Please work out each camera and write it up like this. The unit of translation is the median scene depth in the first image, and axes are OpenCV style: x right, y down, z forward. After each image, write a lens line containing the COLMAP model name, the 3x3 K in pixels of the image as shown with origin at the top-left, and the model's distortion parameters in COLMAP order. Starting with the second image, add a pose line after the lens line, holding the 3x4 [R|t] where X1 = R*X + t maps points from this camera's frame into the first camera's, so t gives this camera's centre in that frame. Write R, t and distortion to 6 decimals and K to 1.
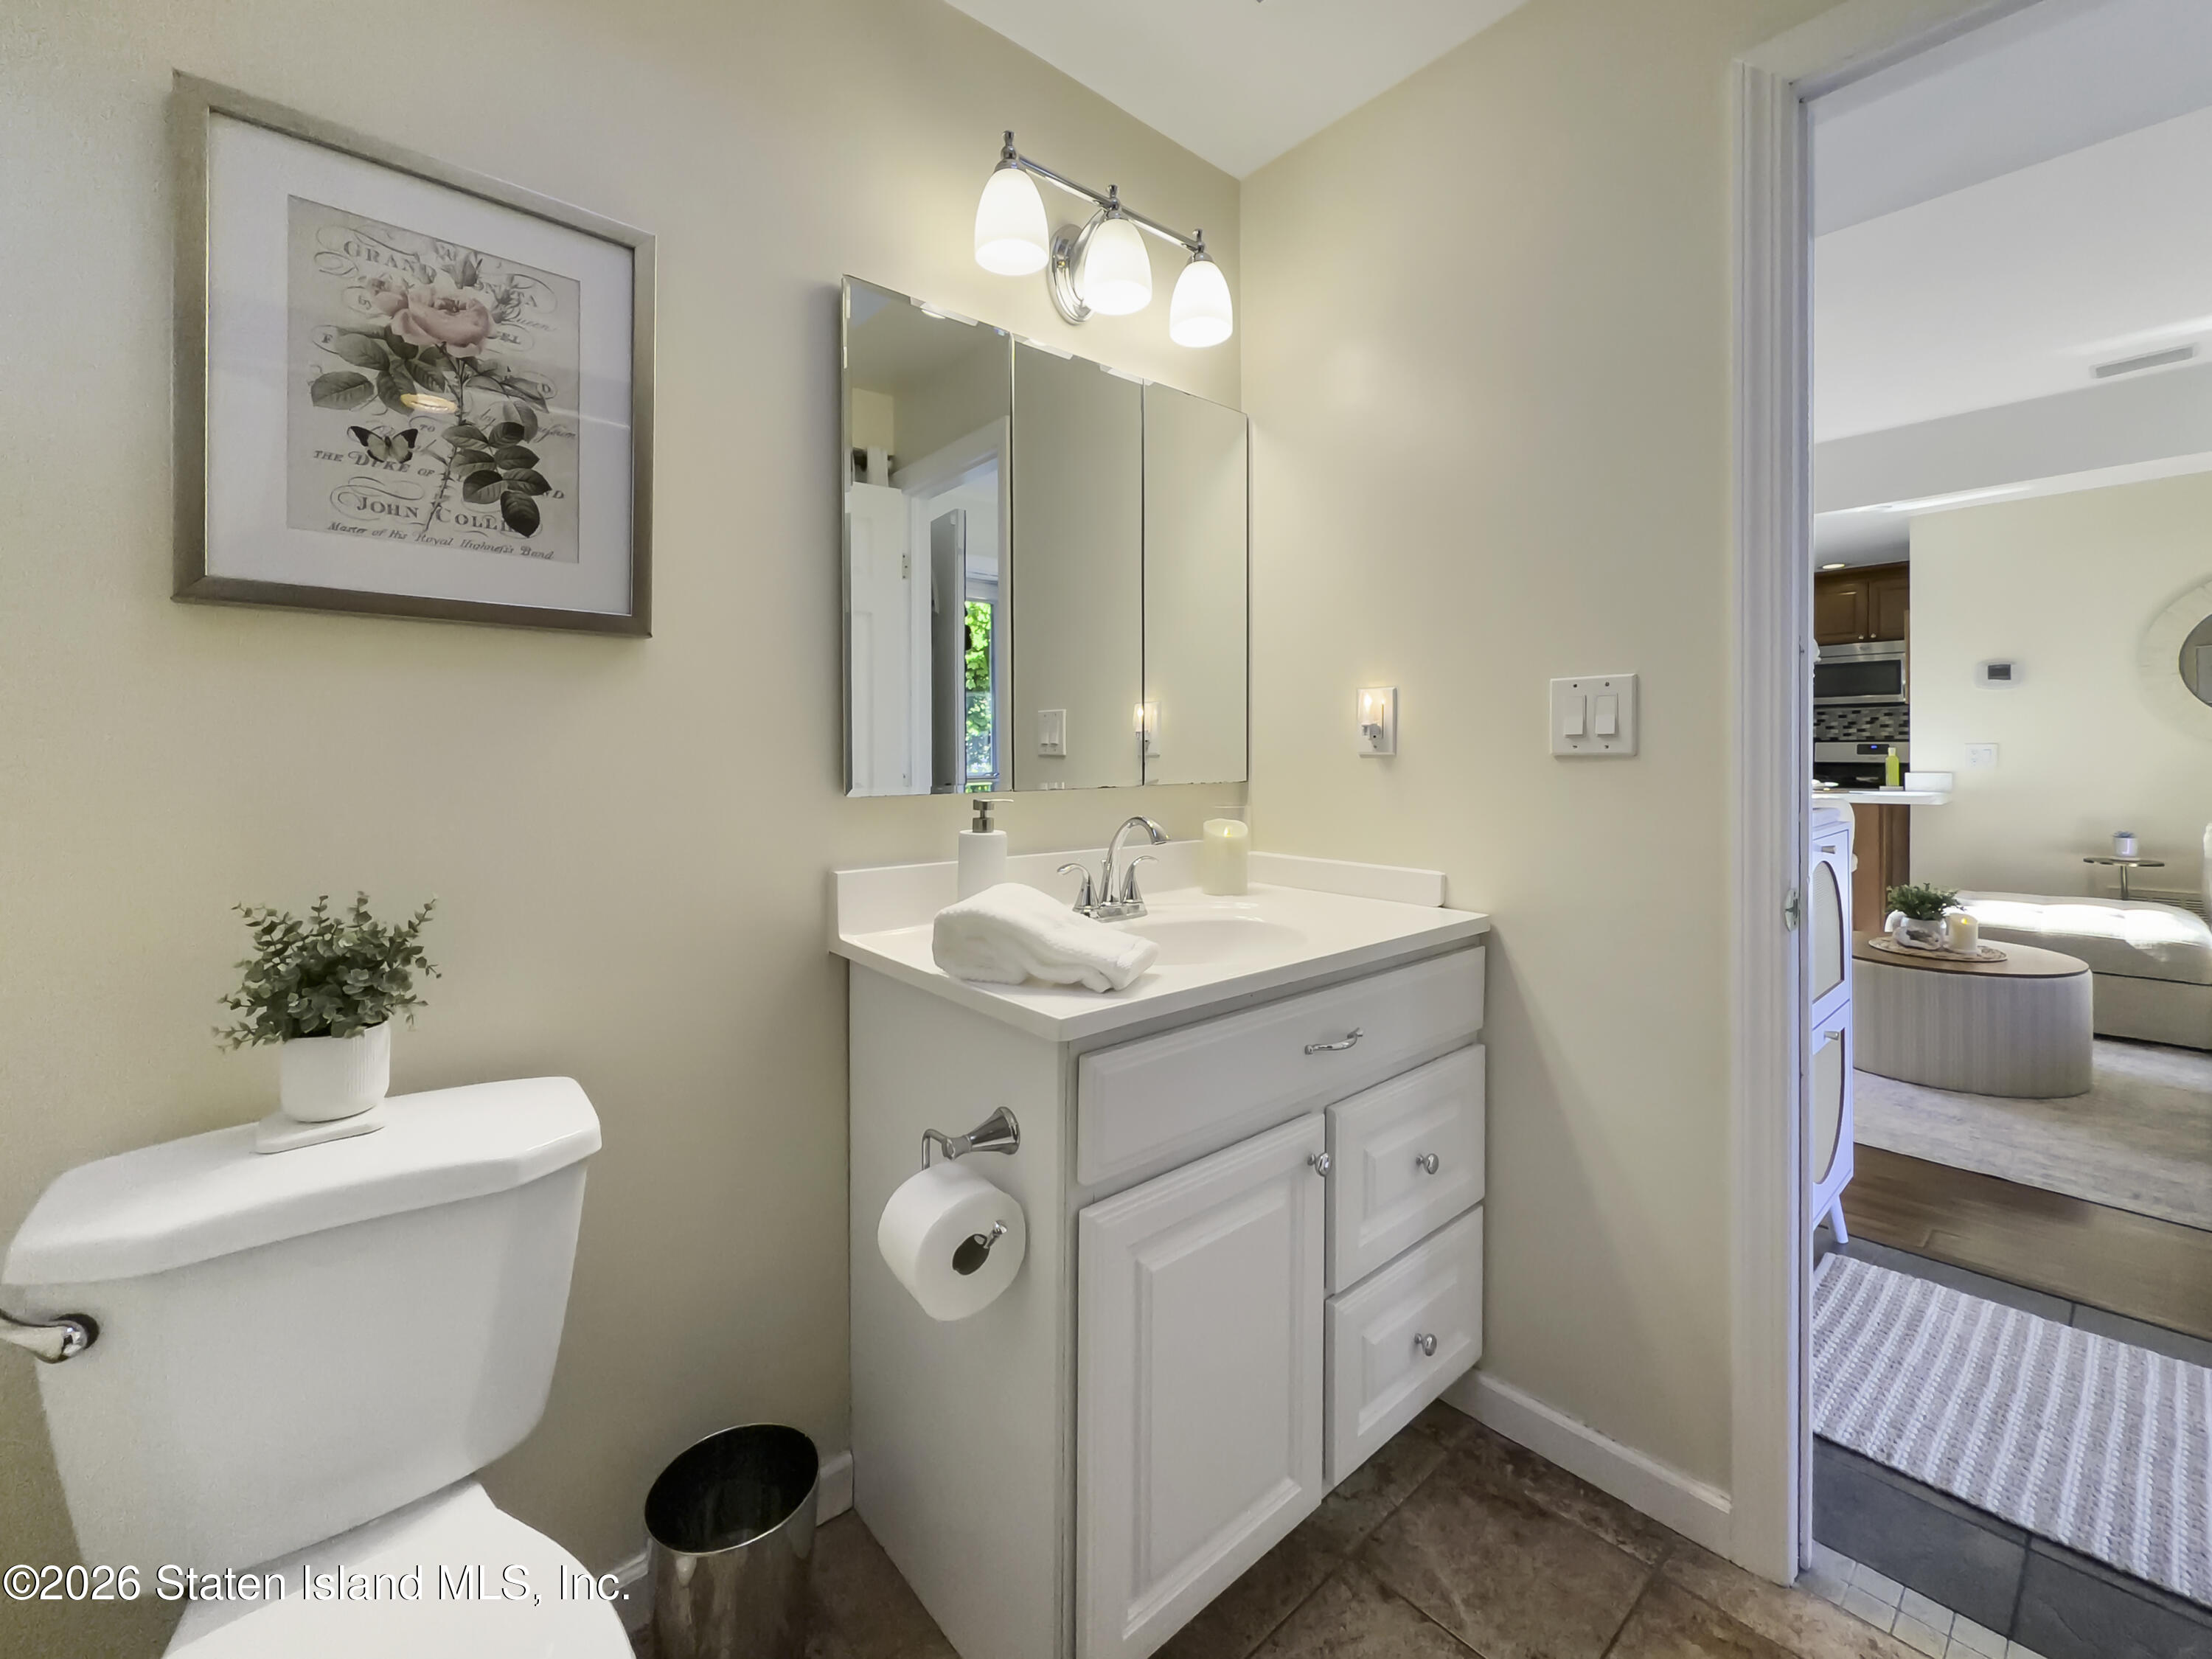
lens RADIAL K [[911.9, 0, 1118.5], [0, 911.9, 762.9], [0, 0, 1]] dist [0.001041, 0.000350]
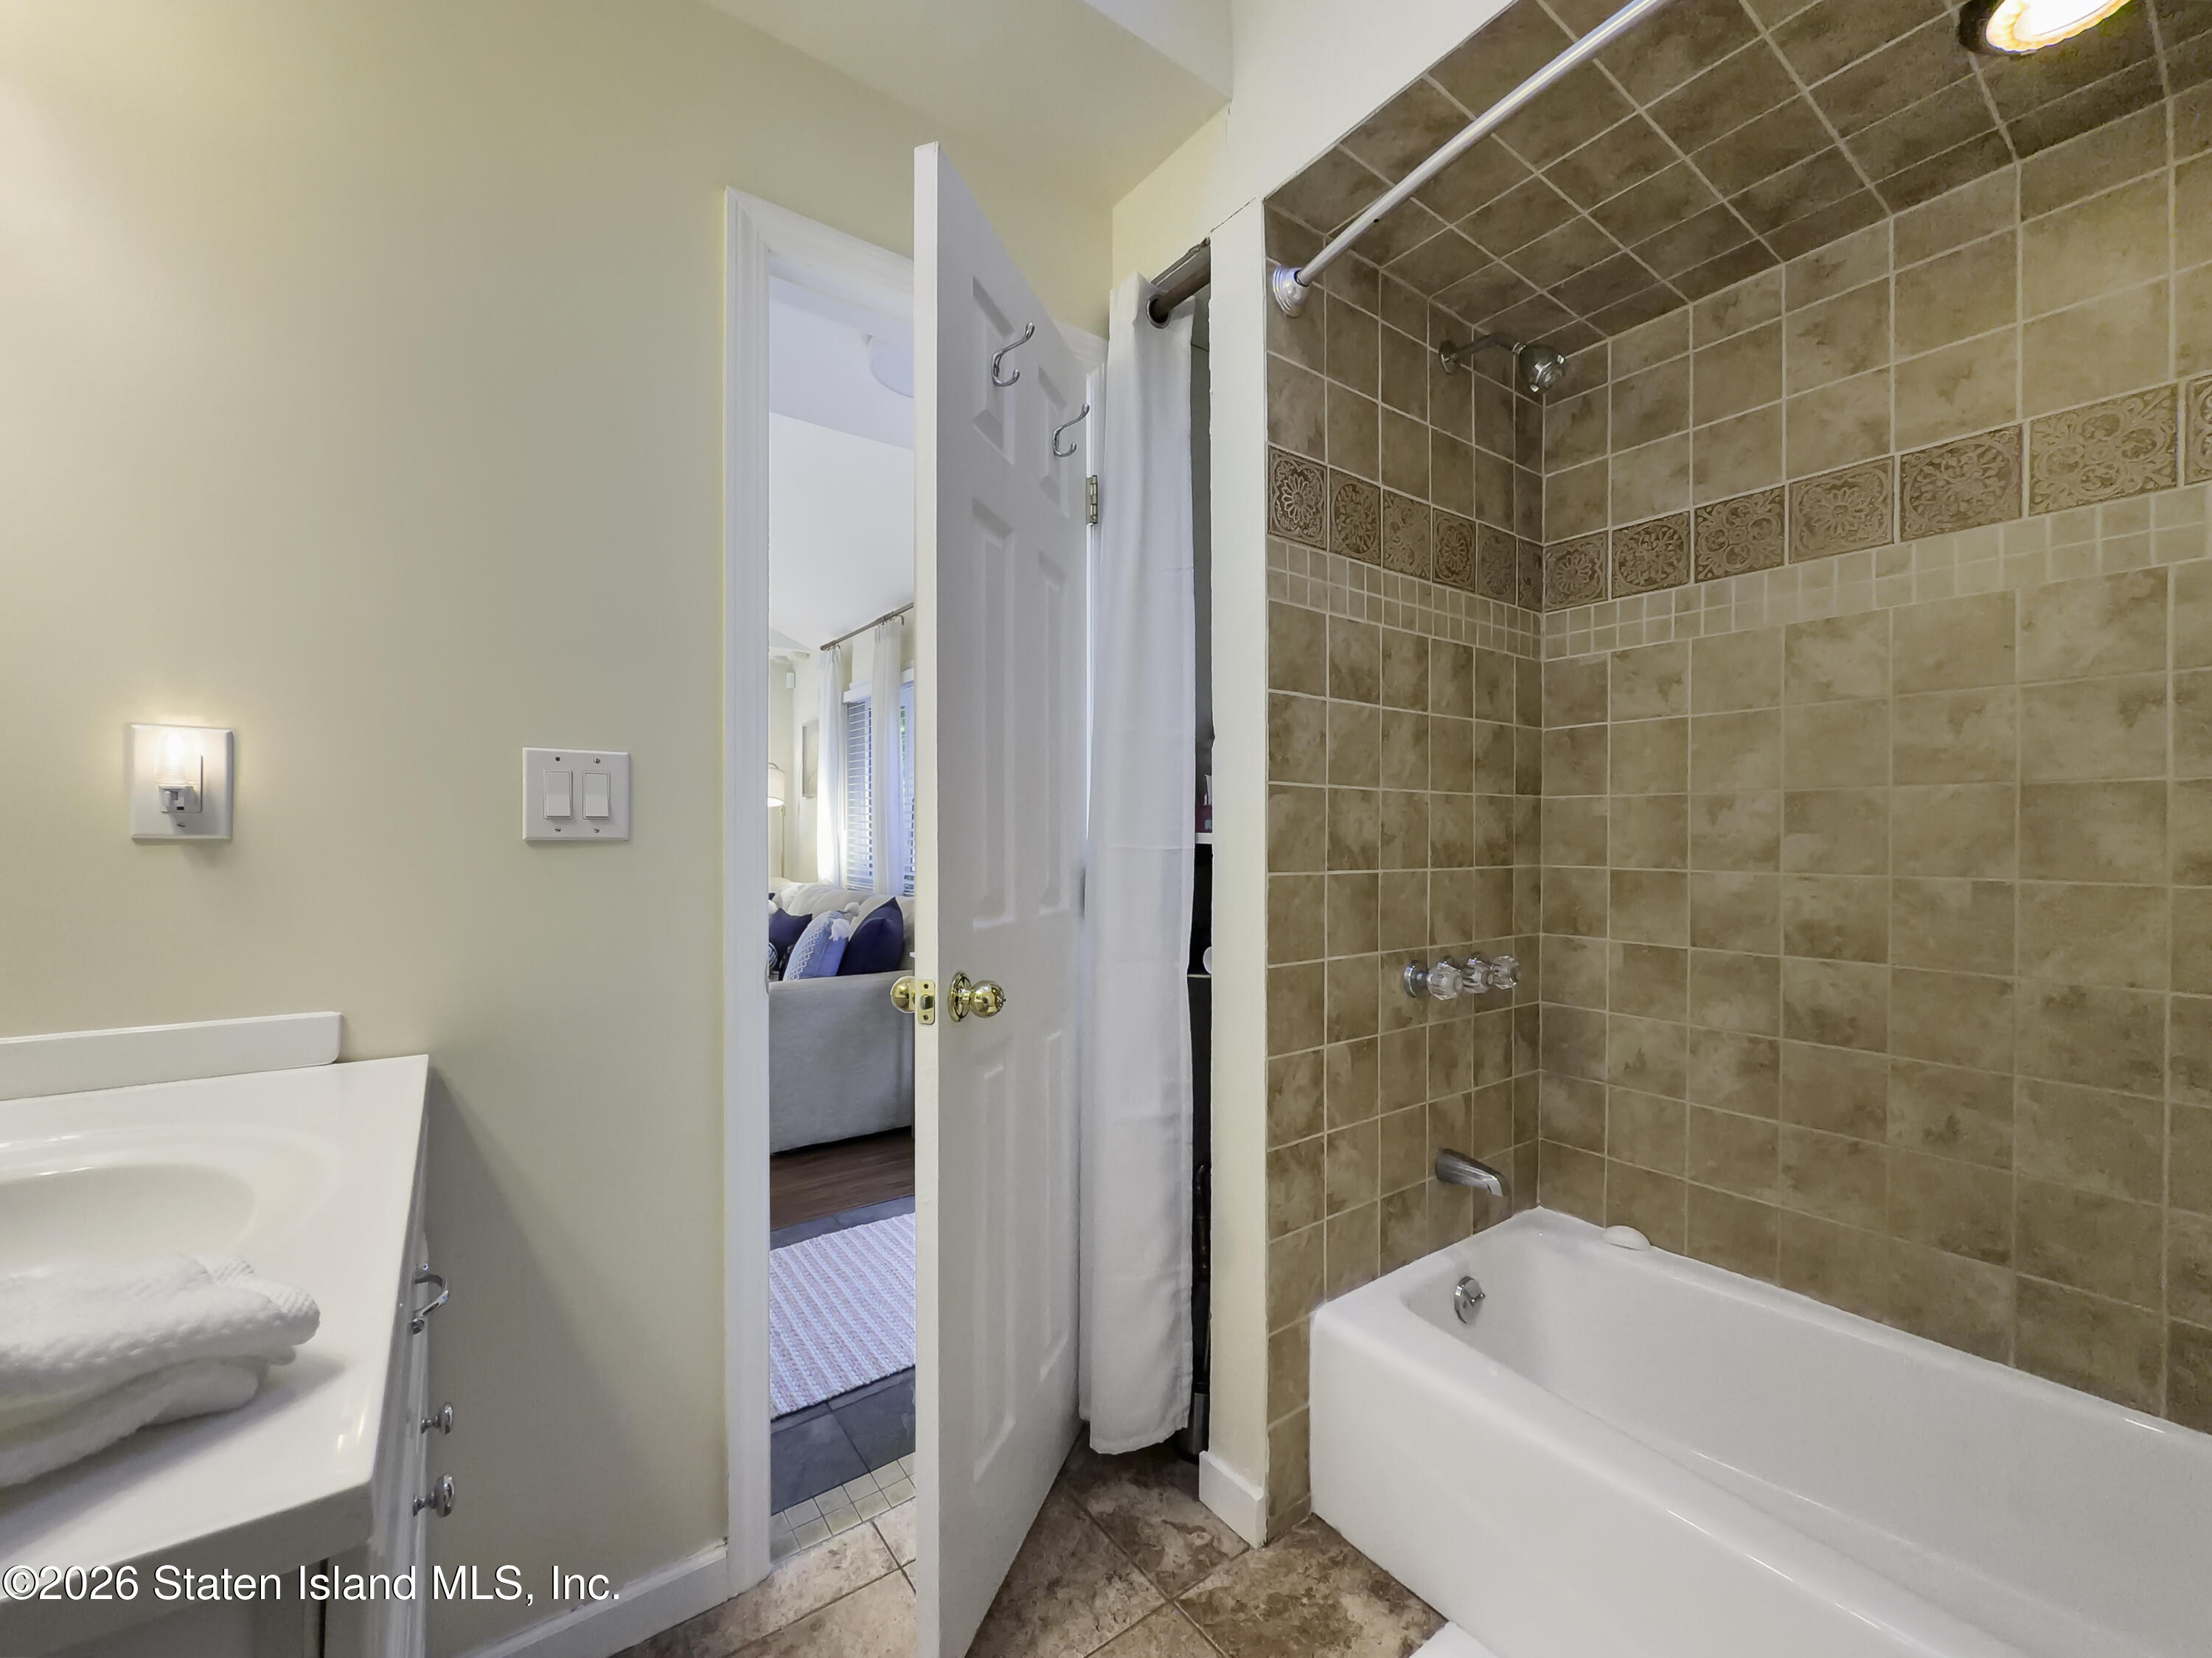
lens RADIAL K [[889.3, 0, 1103.8], [0, 889.3, 831.3], [0, 0, 1]] dist [-0.003831, -0.000299]
pose [[0.088682, 0.010999, 0.995999, -0.683403], [0.007341, 0.999905, -0.011696, -0.006957], [-0.996033, 0.008349, 0.088593, 0.979791]]
